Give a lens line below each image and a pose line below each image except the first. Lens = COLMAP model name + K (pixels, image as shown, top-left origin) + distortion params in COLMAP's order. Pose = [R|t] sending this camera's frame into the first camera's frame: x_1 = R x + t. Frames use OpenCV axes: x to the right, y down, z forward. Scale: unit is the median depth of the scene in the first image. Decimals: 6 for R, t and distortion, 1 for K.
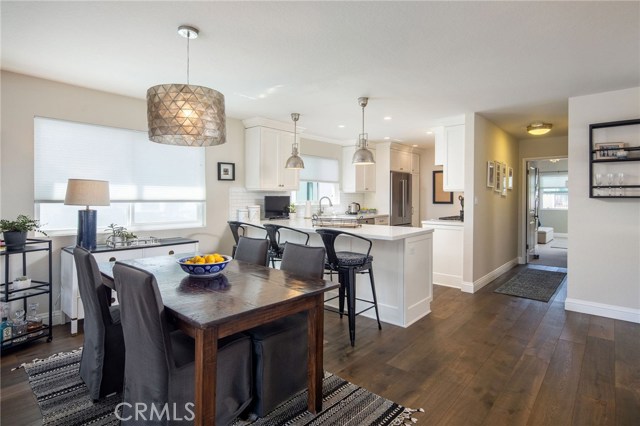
lens RADIAL K [[315.3, 0, 317.4], [0, 315.3, 206.2], [0, 0, 1]] dist [0.003457, 0.000901]
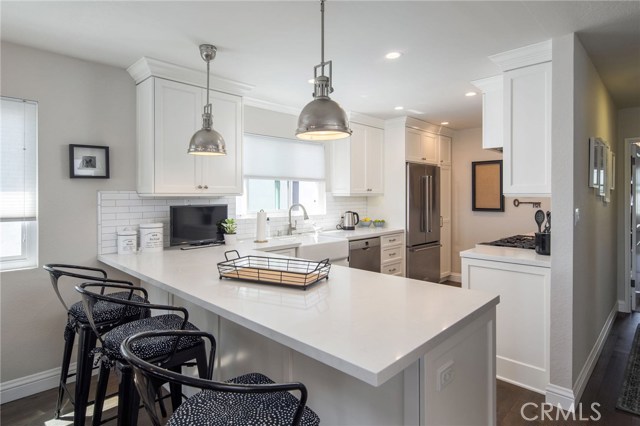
lens RADIAL K [[341.4, 0, 321.1], [0, 341.4, 200.6], [0, 0, 1]] dist [0.001766, -0.000563]
pose [[0.999158, -0.002906, -0.040933, 0.117899], [0.002443, 0.999933, -0.011343, -0.033919], [0.040963, 0.011233, 0.999098, 0.407505]]
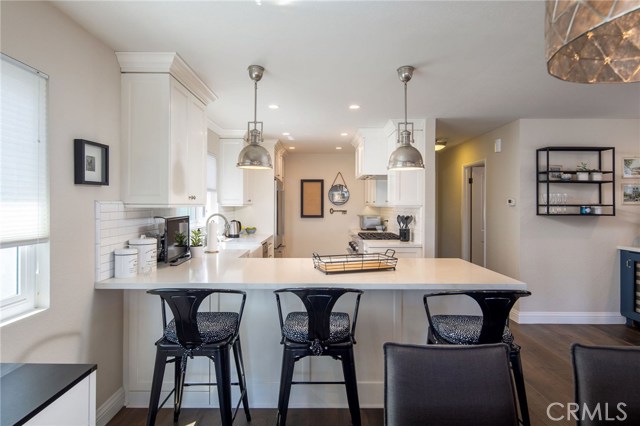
lens RADIAL K [[341.4, 0, 305.8], [0, 341.4, 208.5], [0, 0, 1]] dist [0.001766, -0.000563]
pose [[0.754818, -0.009771, 0.655861, -0.345559], [0.019298, 0.999787, -0.007316, -0.039285], [-0.655650, 0.018179, 0.754846, 0.447696]]
